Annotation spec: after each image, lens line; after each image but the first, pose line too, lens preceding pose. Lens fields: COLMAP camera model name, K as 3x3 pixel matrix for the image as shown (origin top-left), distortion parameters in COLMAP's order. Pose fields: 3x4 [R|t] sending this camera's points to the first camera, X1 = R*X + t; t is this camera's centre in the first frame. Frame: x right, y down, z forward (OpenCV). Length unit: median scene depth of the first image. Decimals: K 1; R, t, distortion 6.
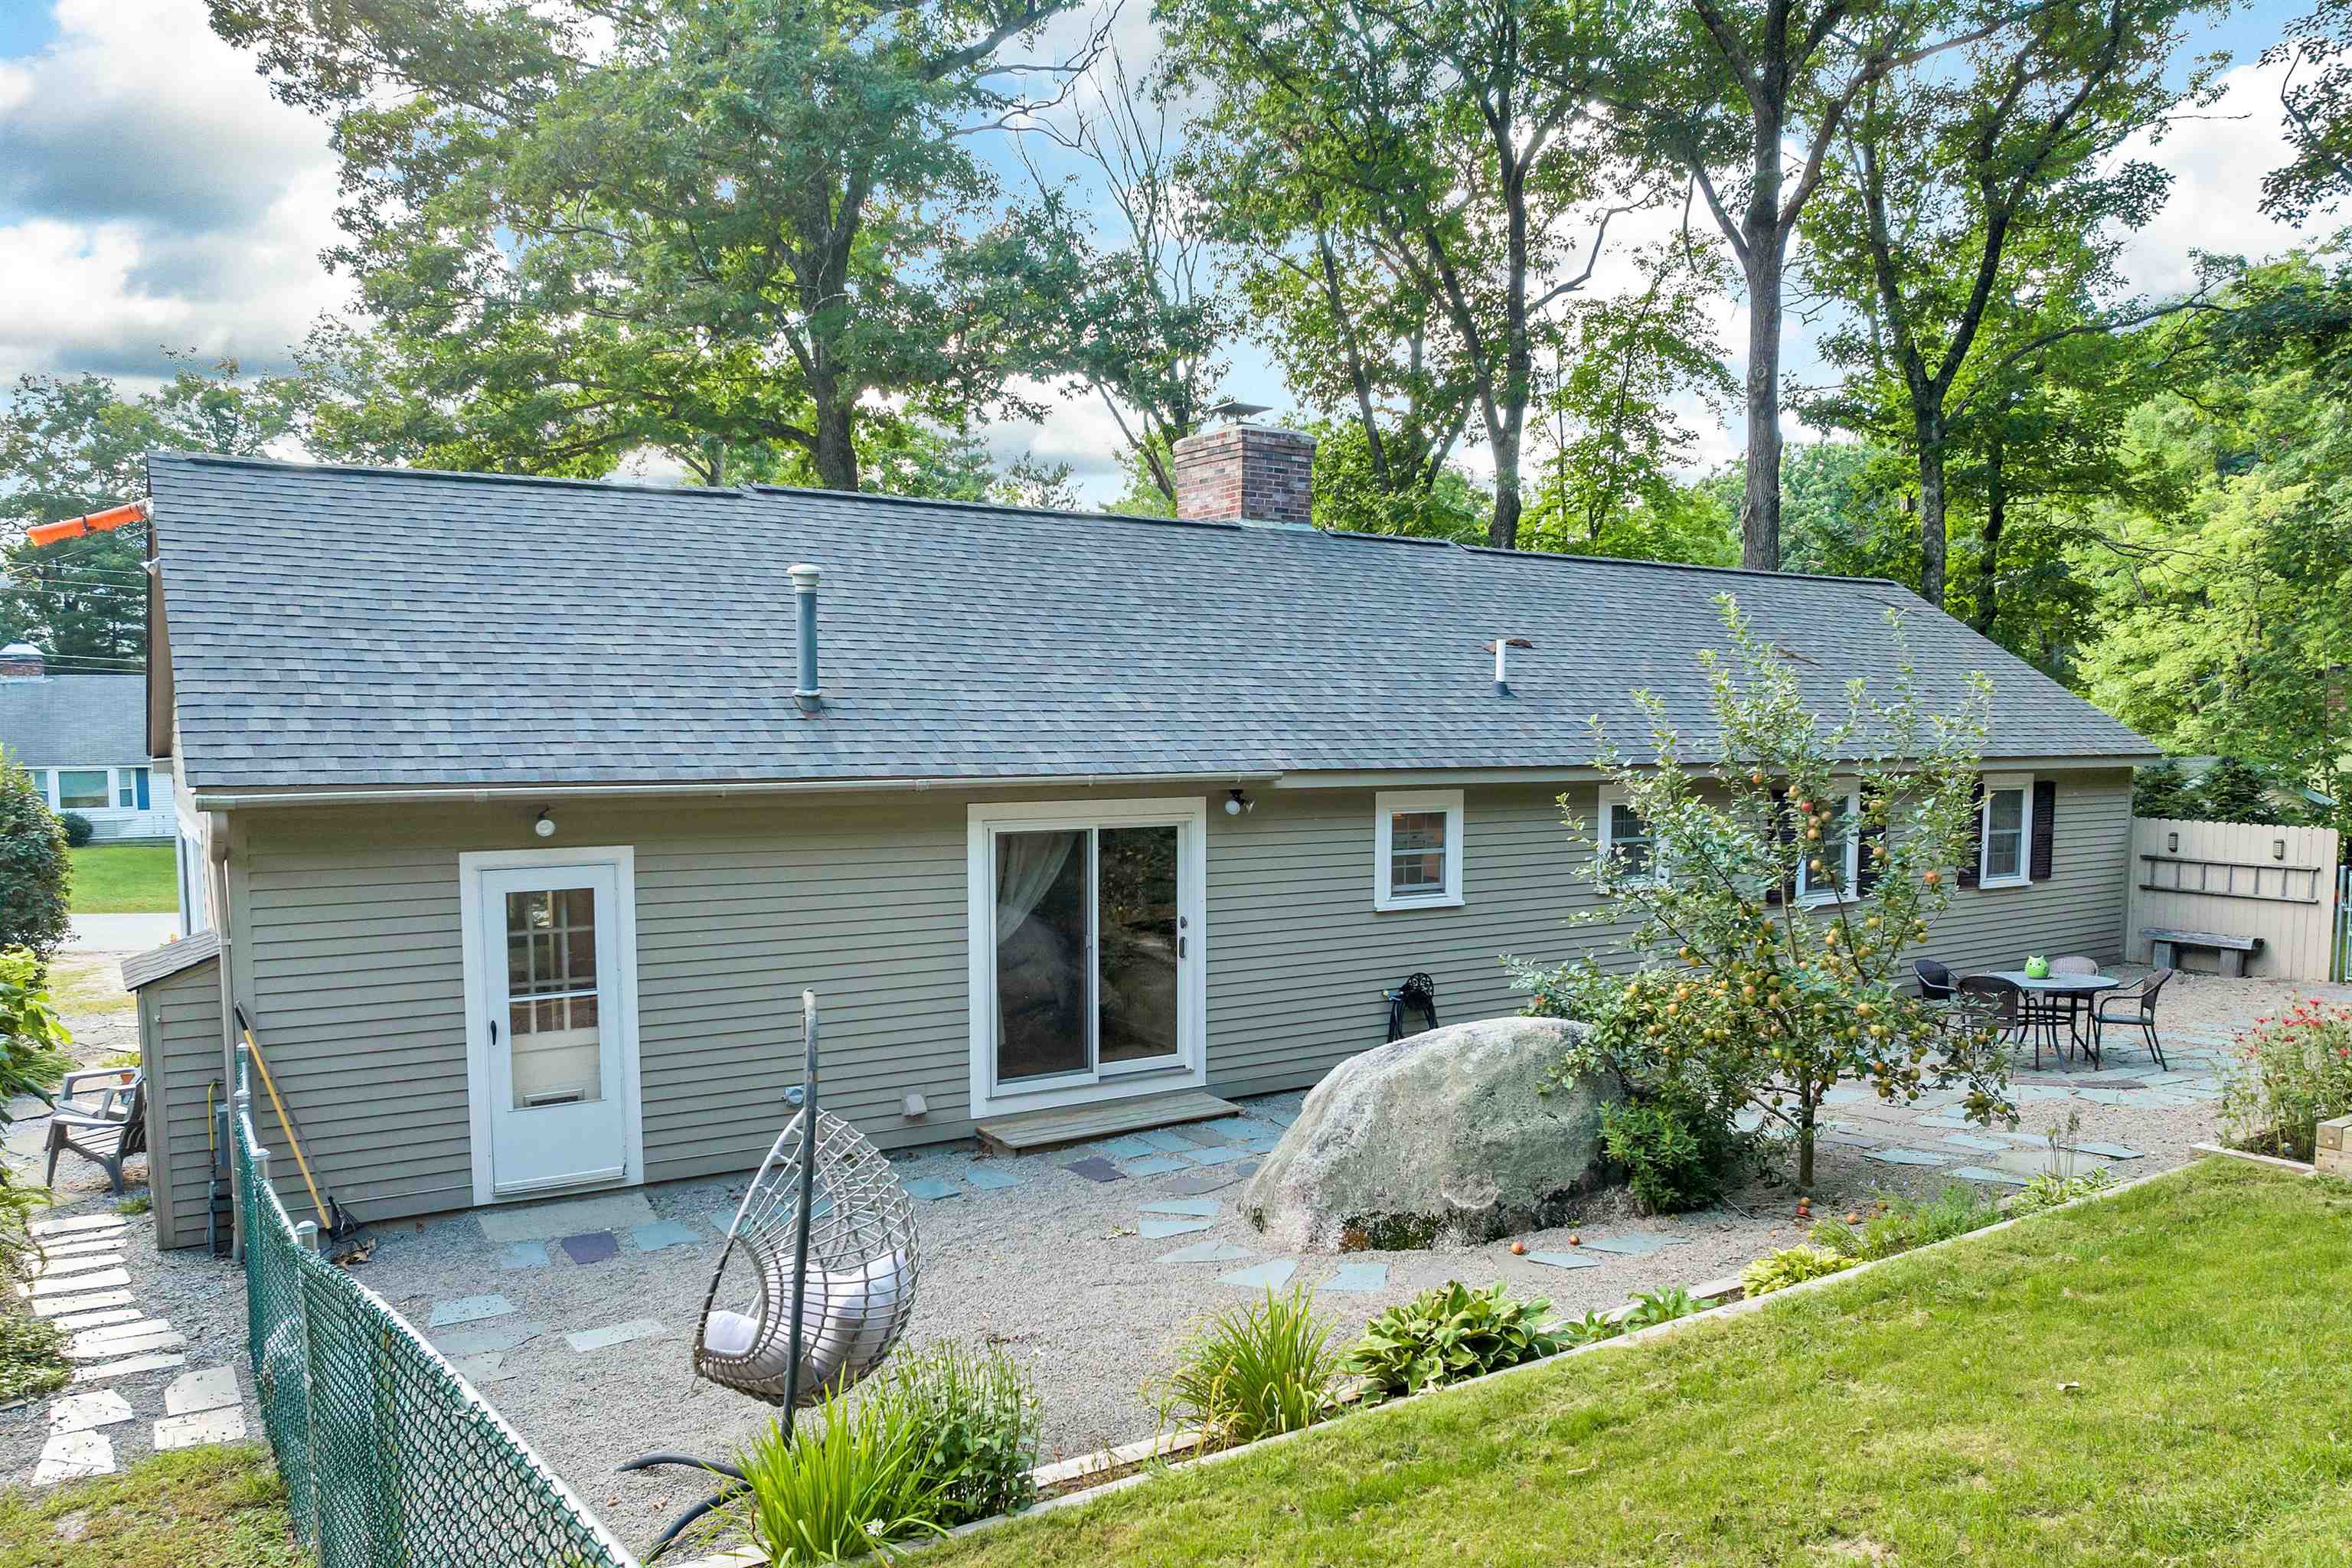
lens RADIAL K [[1669.3, 0, 1185.2], [0, 1669.3, 871.2], [0, 0, 1]] dist [-0.027534, 0.000635]
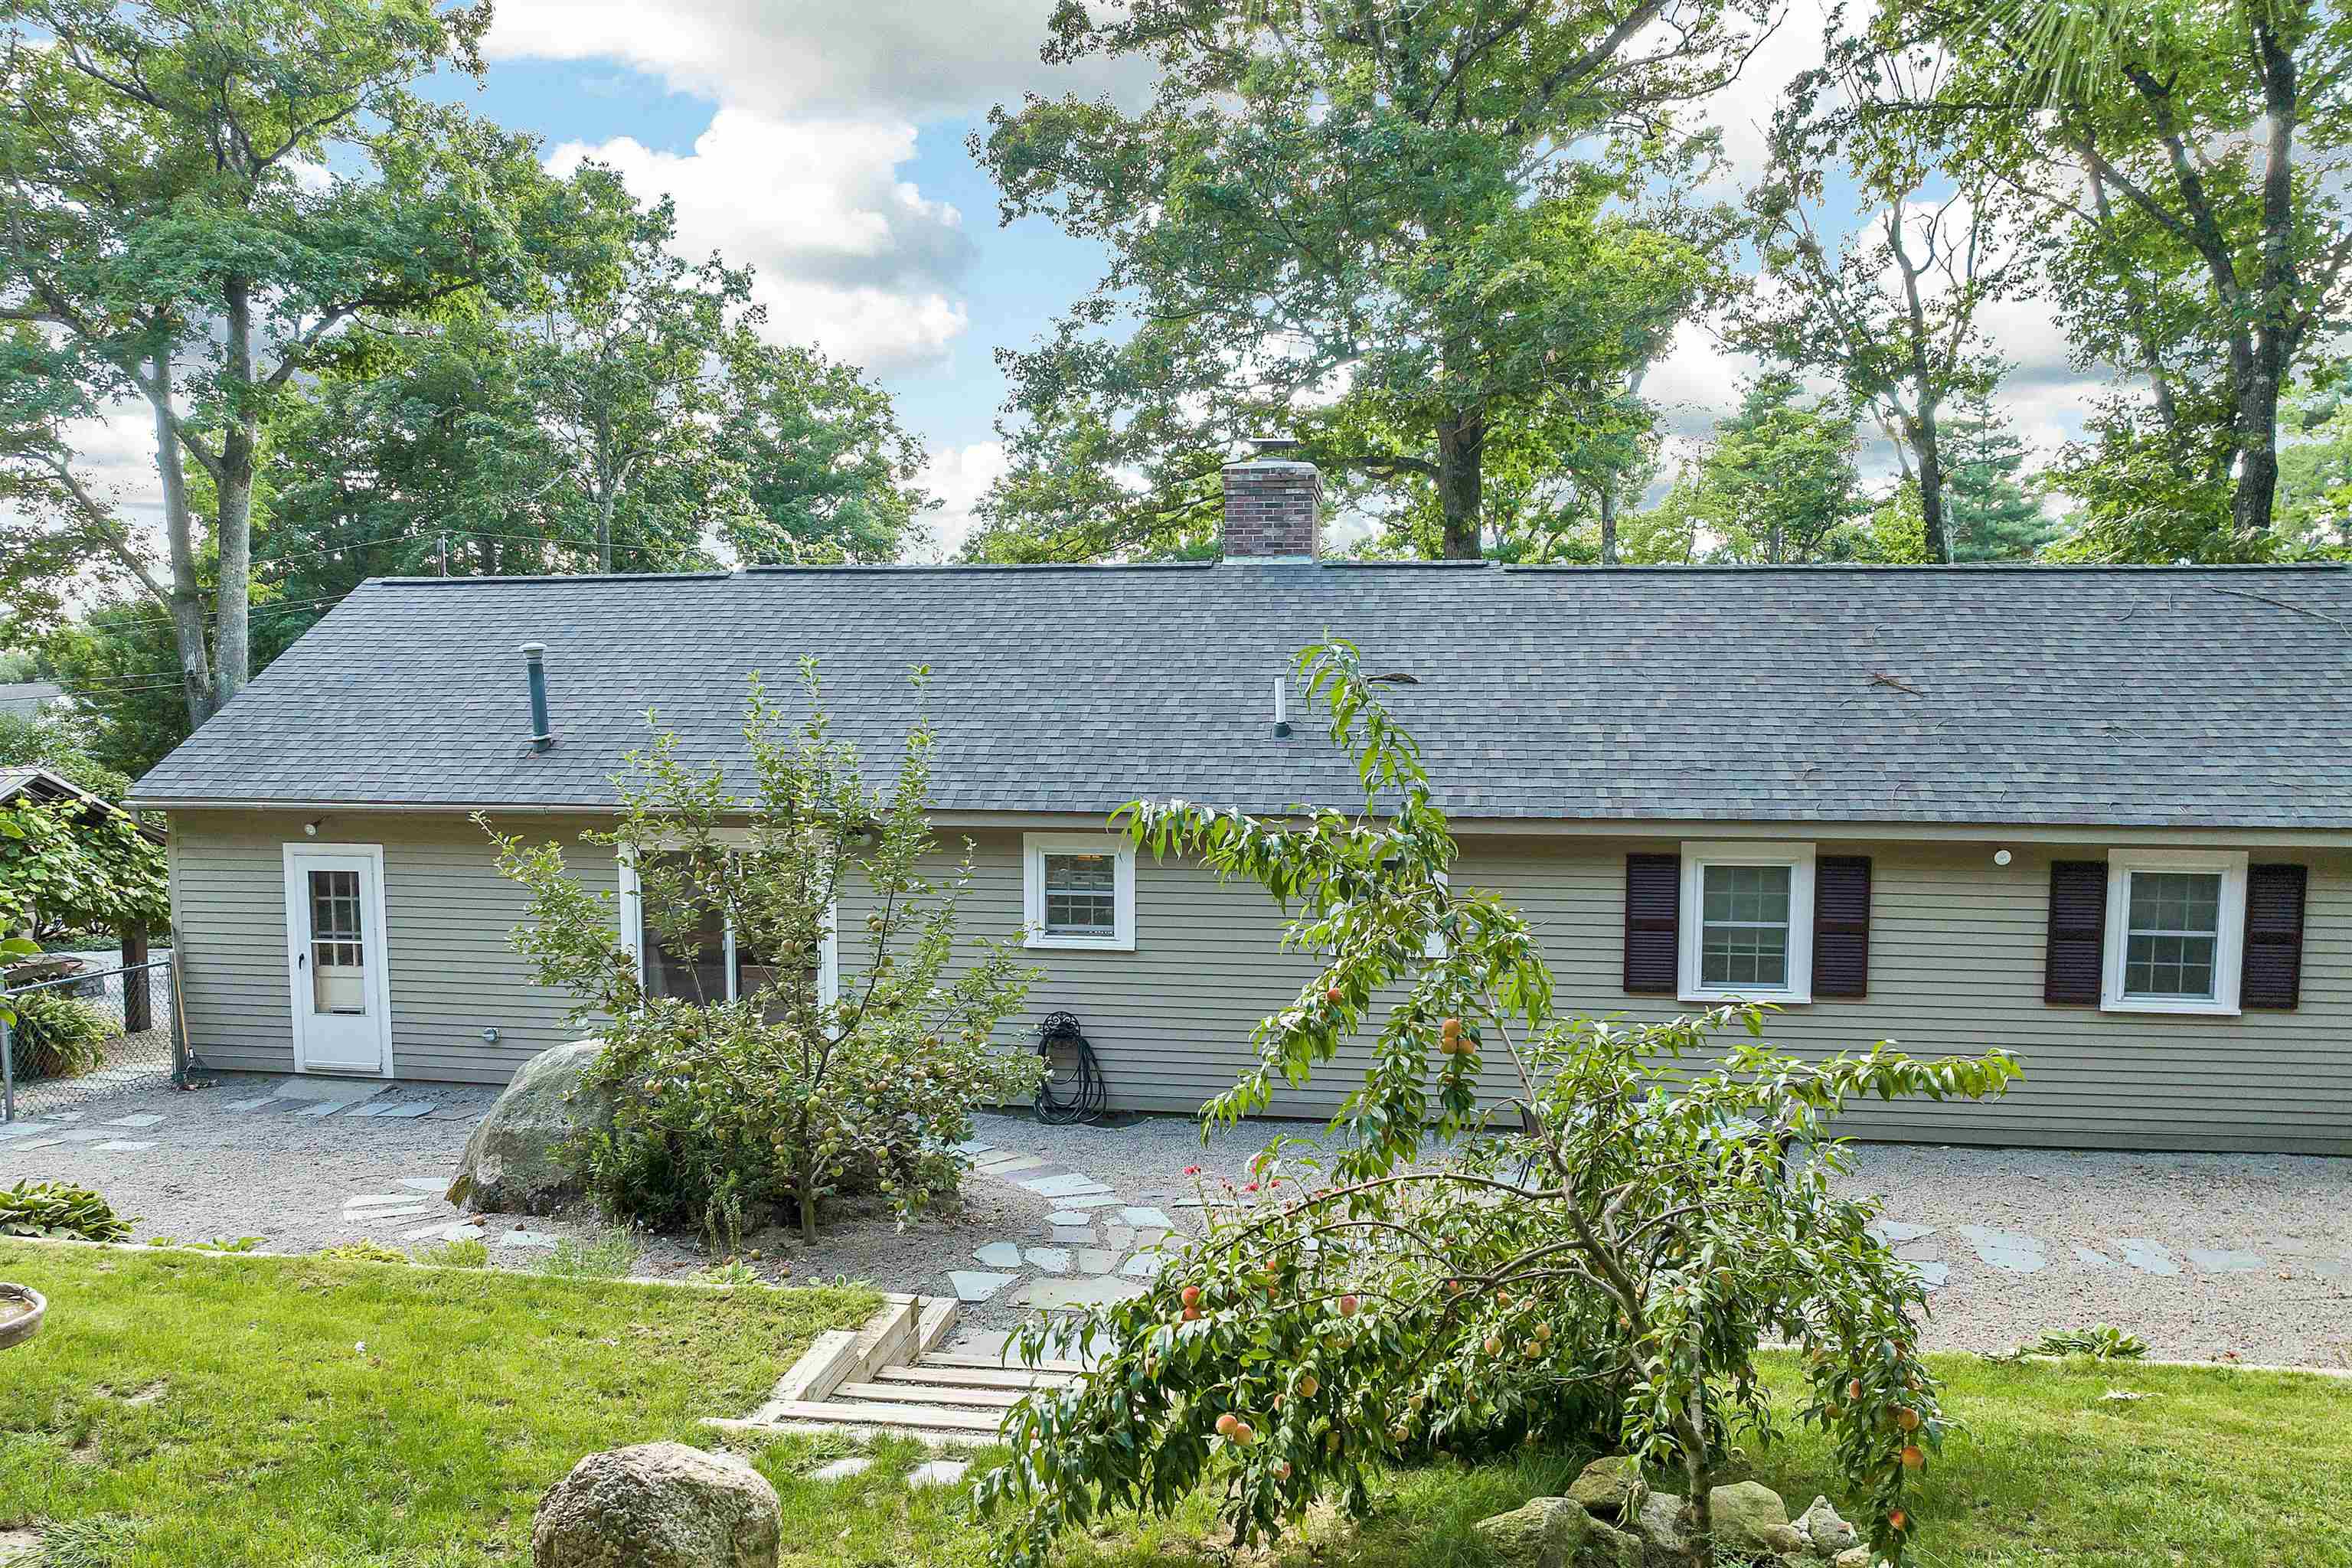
lens RADIAL K [[1669.3, 0, 1185.2], [0, 1669.3, 871.2], [0, 0, 1]] dist [-0.027534, 0.000635]
pose [[0.746592, 0.063104, -0.662283, 1.137950], [-0.064421, 0.997671, 0.022439, -0.068653], [0.662156, 0.025912, 0.748918, 0.375042]]
